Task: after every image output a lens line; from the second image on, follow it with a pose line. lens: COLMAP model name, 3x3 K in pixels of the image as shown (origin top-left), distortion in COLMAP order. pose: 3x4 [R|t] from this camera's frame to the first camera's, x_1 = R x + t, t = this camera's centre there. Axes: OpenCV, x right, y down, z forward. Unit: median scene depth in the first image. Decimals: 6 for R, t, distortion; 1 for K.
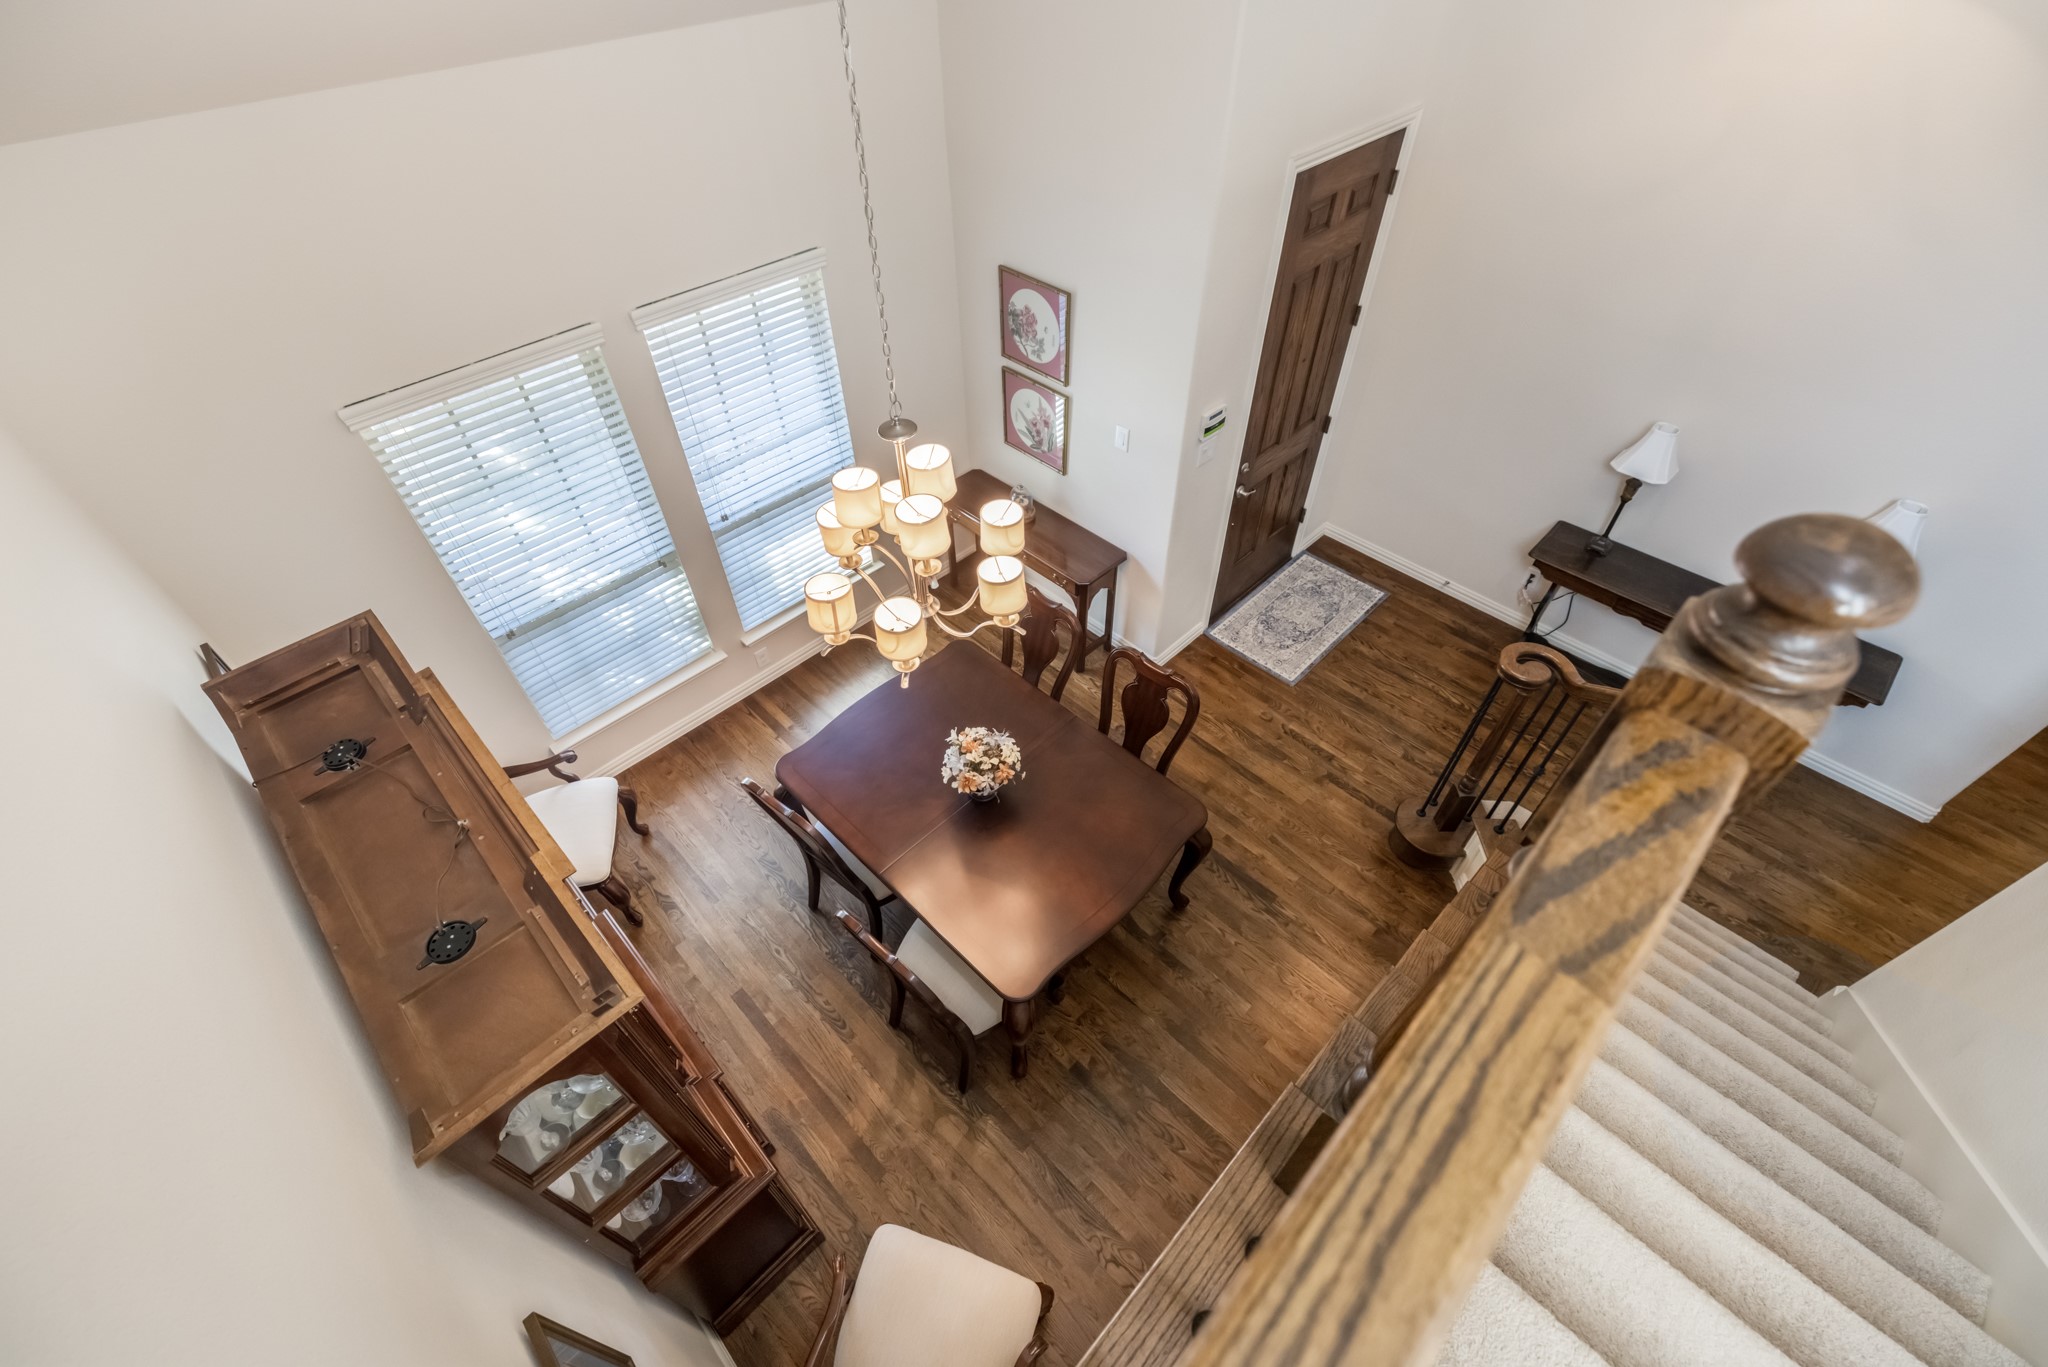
lens RADIAL K [[862.2, 0, 1024.6], [0, 862.2, 685.4], [0, 0, 1]] dist [0.000301, 0.000010]
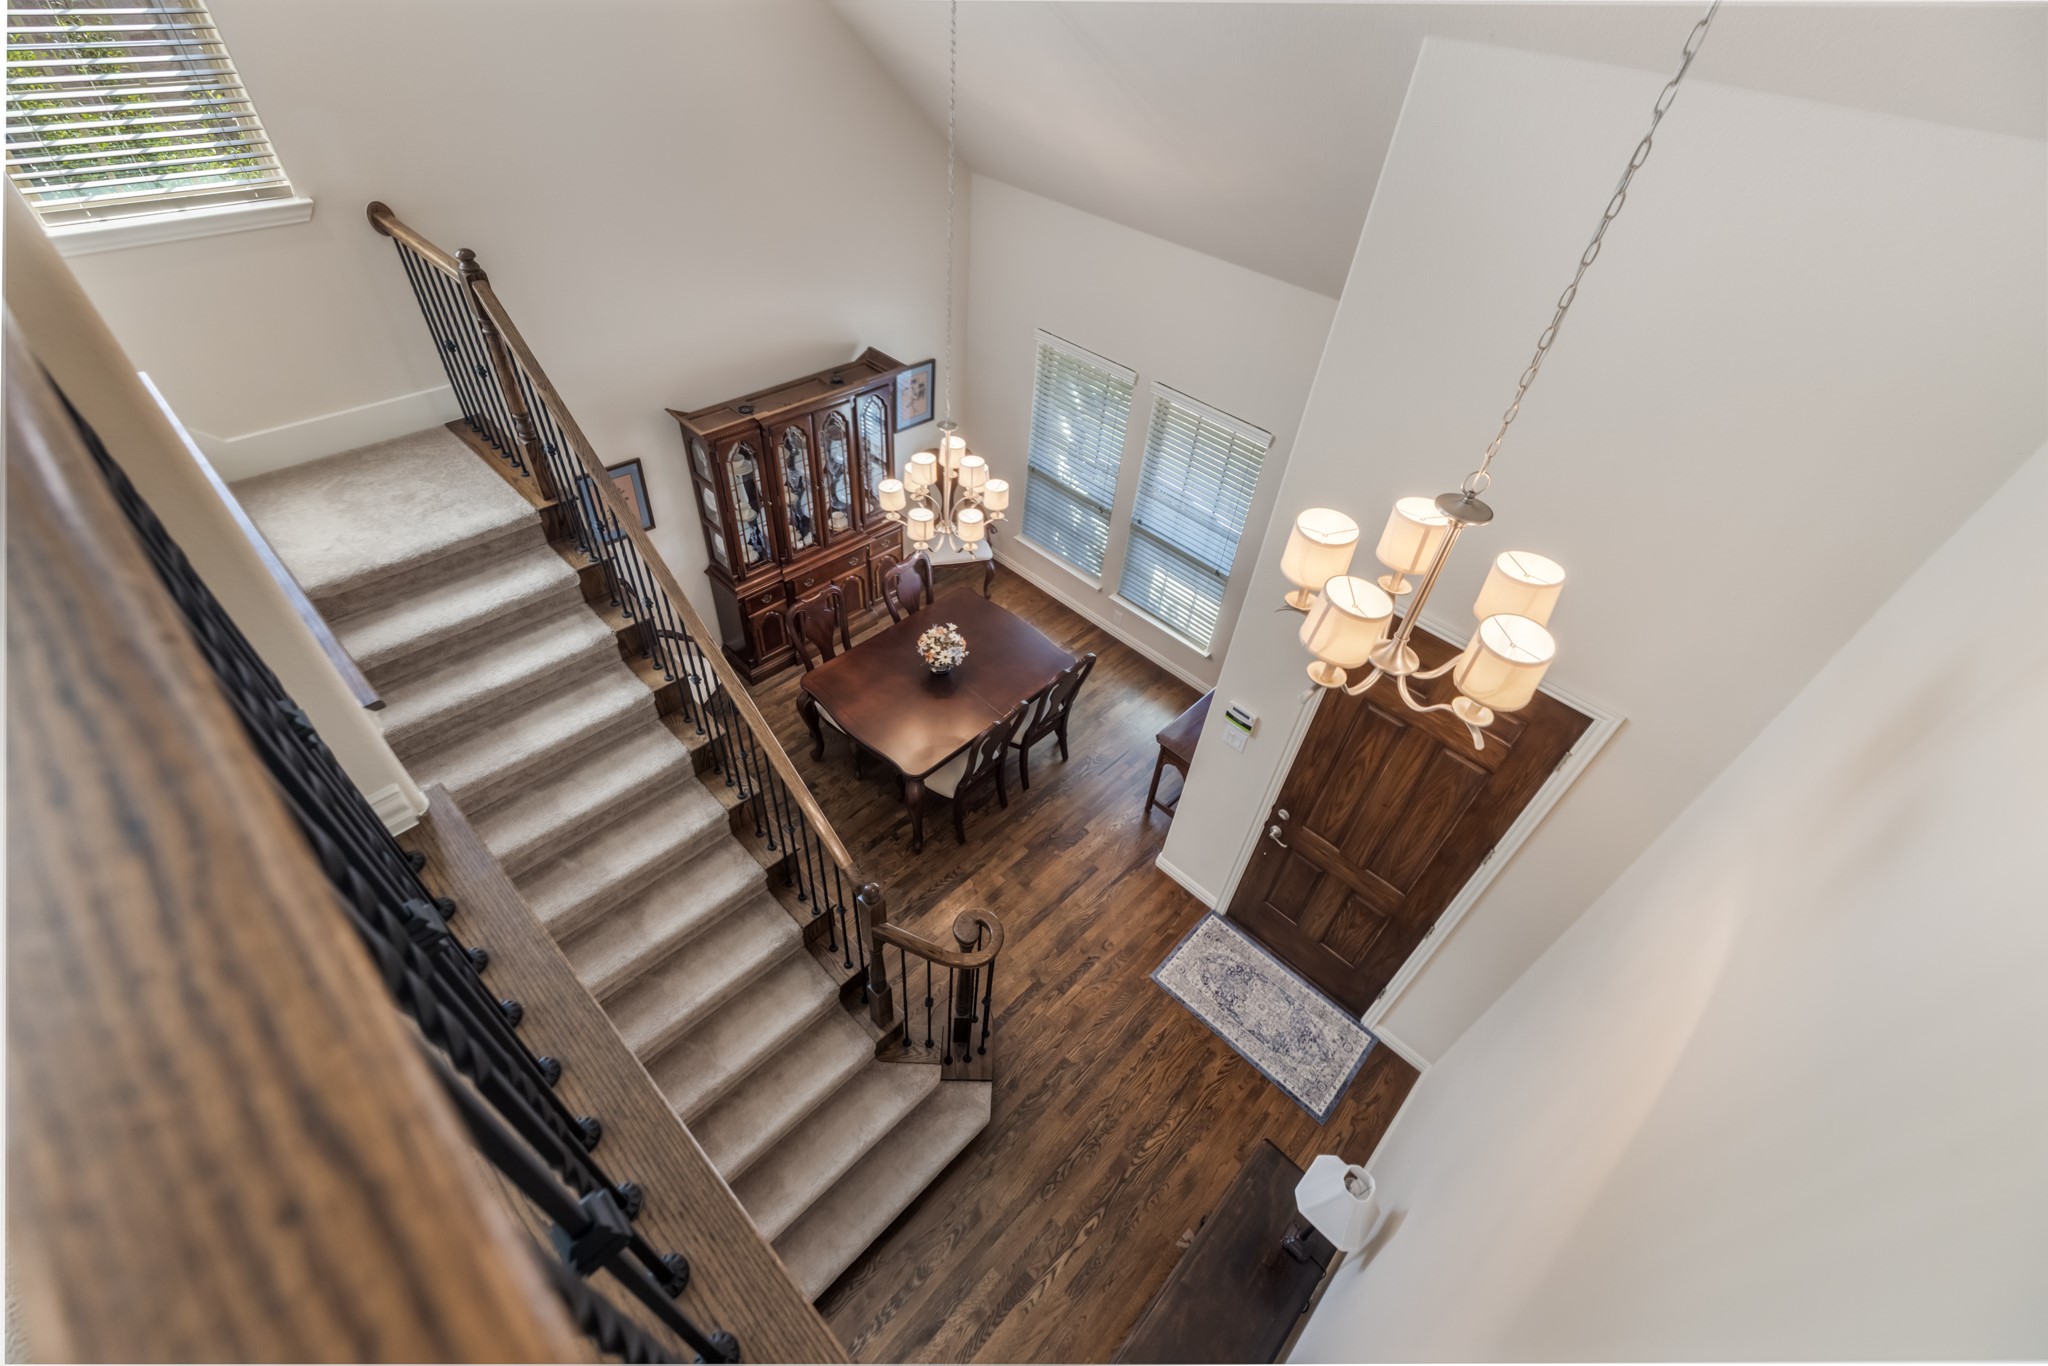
lens RADIAL K [[862.2, 0, 1026.7], [0, 862.2, 680.9], [0, 0, 1]] dist [0.000301, 0.000010]
pose [[0.020892, 0.703849, -0.710043, 0.810284], [-0.776839, 0.458491, 0.431634, -0.499909], [0.629353, 0.542571, 0.556355, 0.164703]]
